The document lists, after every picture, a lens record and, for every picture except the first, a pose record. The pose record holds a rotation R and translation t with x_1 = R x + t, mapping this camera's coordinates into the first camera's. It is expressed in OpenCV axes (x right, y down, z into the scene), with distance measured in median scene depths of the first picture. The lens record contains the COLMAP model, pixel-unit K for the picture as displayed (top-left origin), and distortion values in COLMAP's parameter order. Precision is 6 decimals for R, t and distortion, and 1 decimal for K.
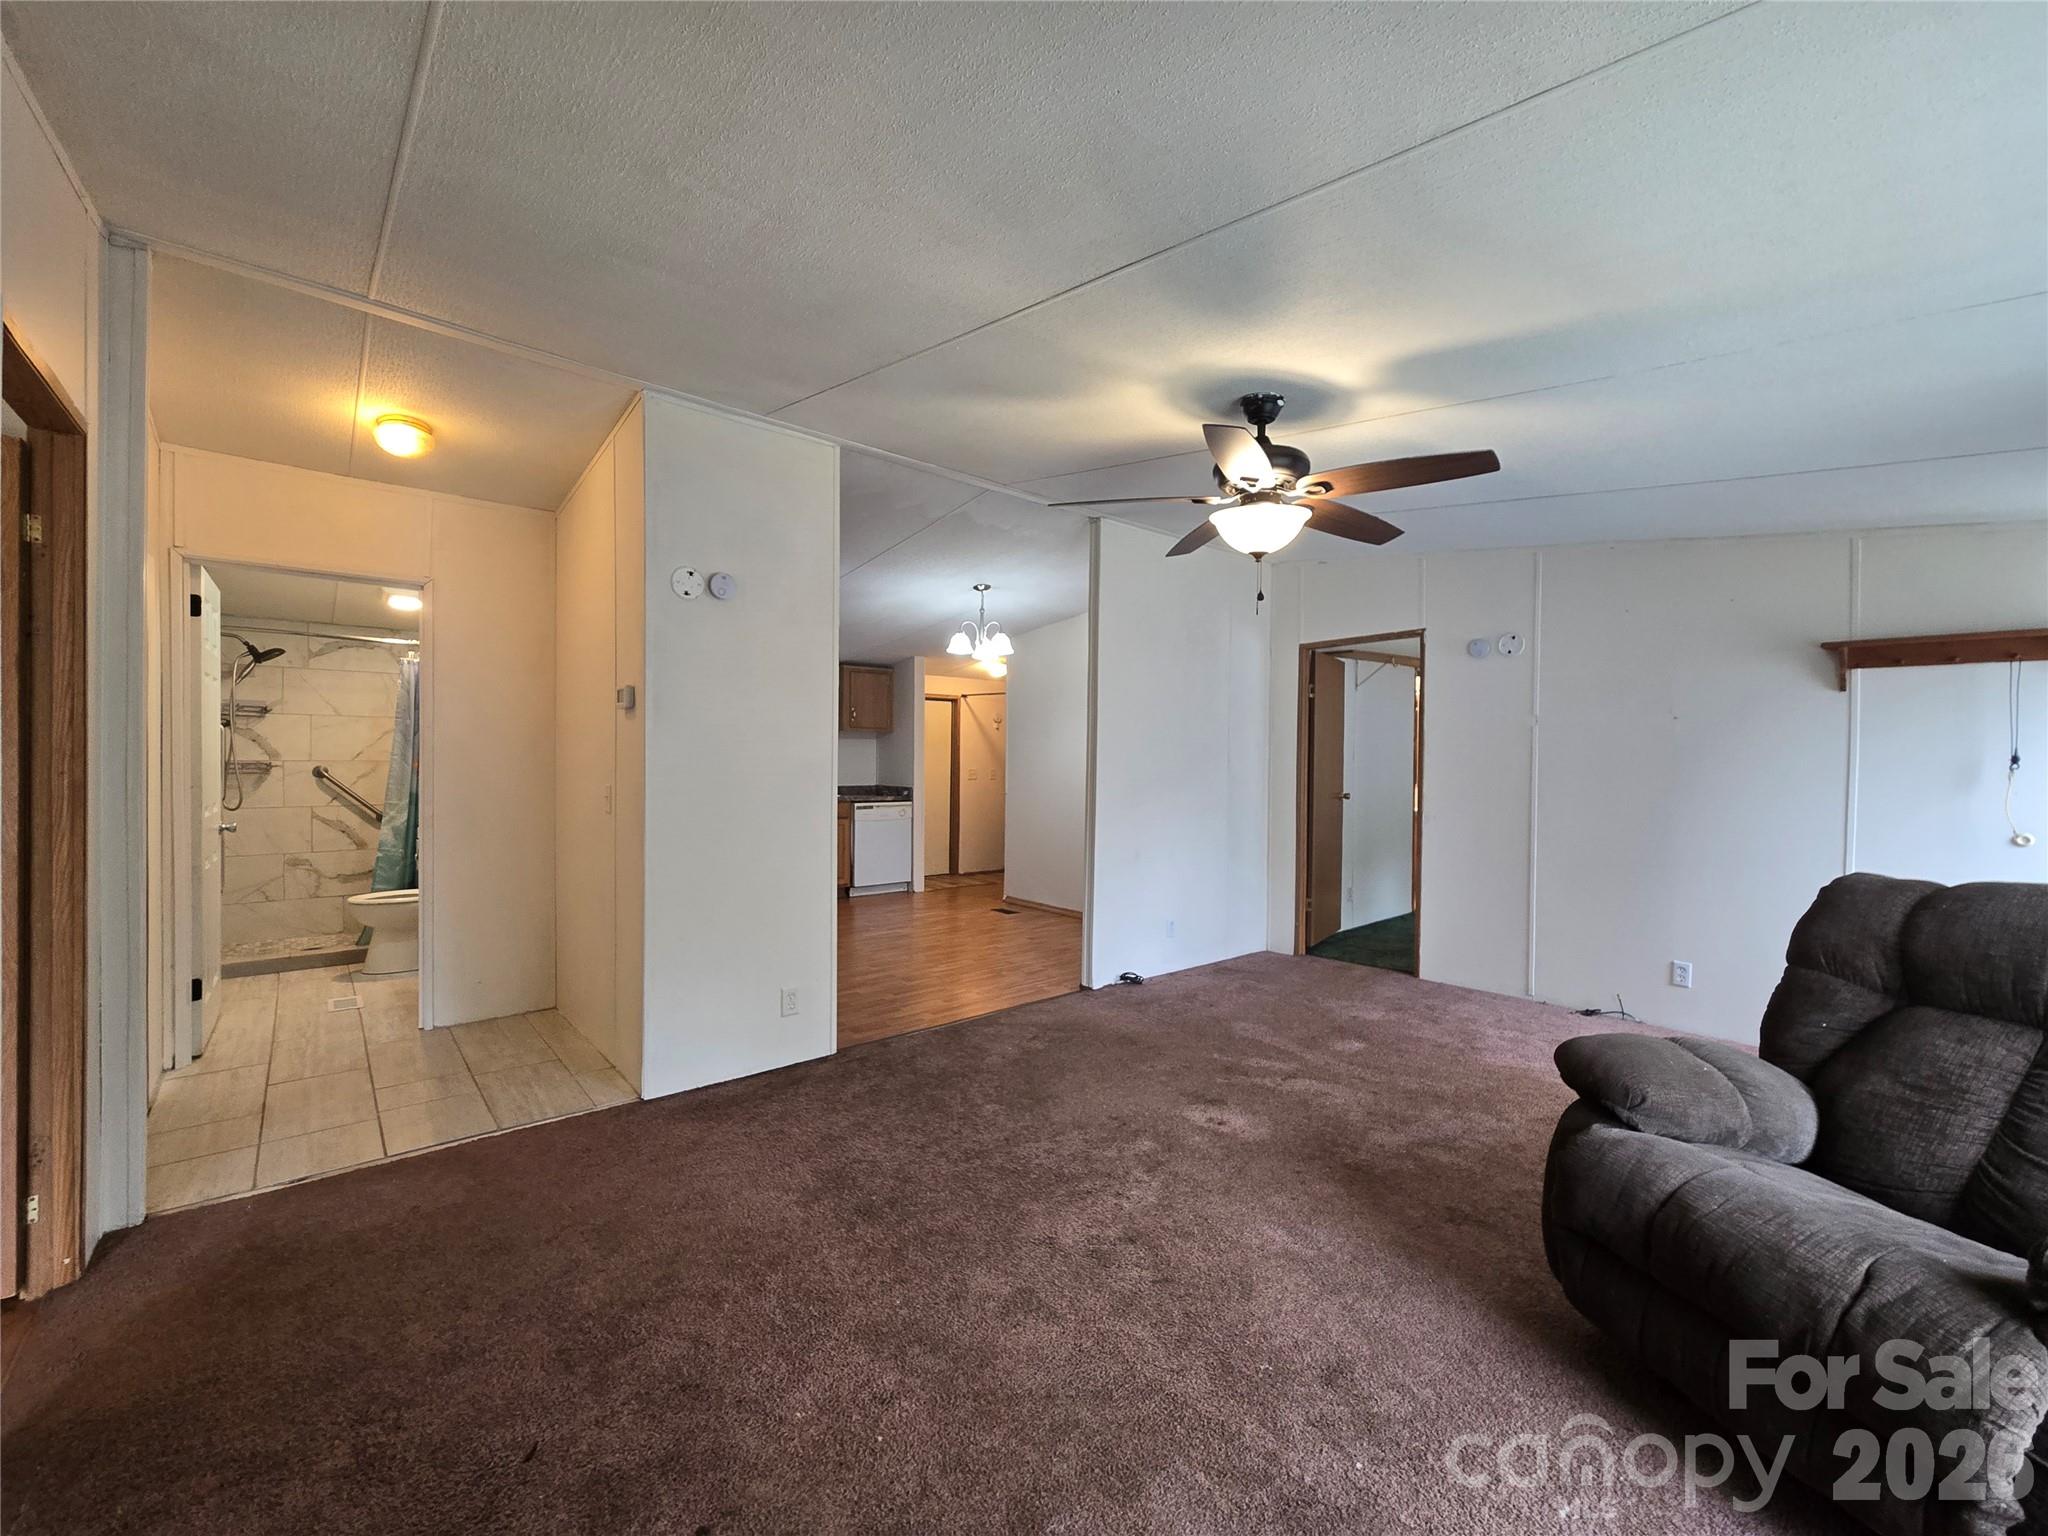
lens RADIAL K [[838.2, 0, 1031.5], [0, 838.2, 768.4], [0, 0, 1]] dist [0.000841, 0.000178]
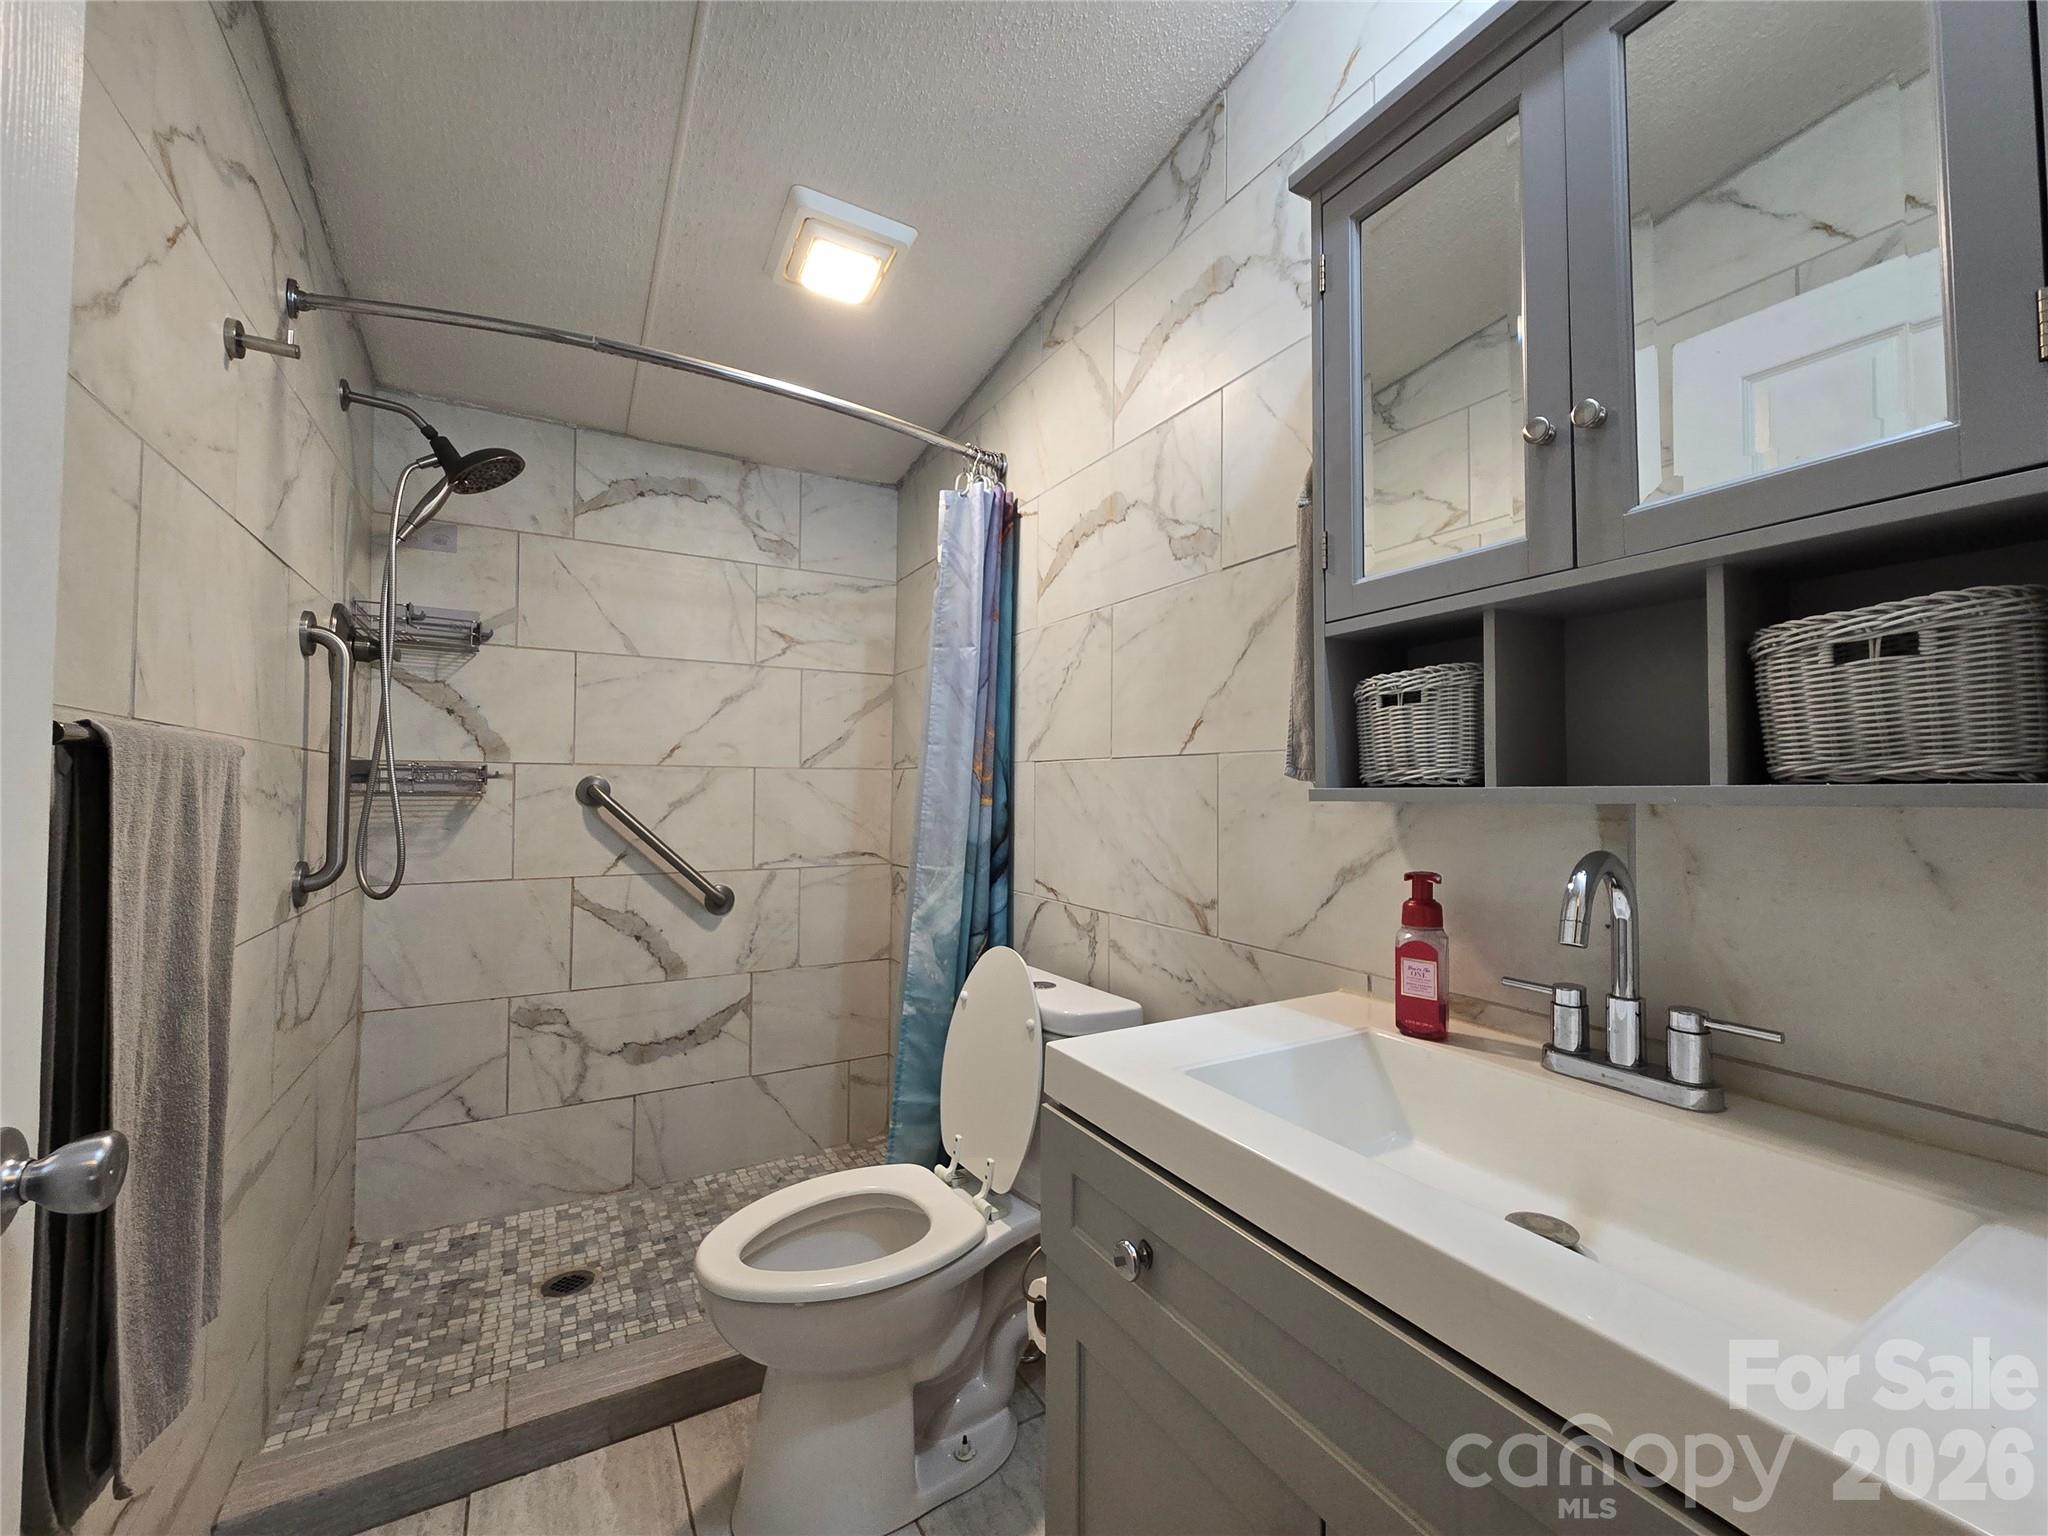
lens RADIAL K [[838.2, 0, 1031.5], [0, 838.2, 768.4], [0, 0, 1]] dist [0.000841, 0.000178]
pose [[0.980843, -0.002634, -0.194780, -0.568306], [-0.004323, 0.999368, -0.035284, 0.006473], [0.194750, 0.035450, 0.980212, 0.651830]]
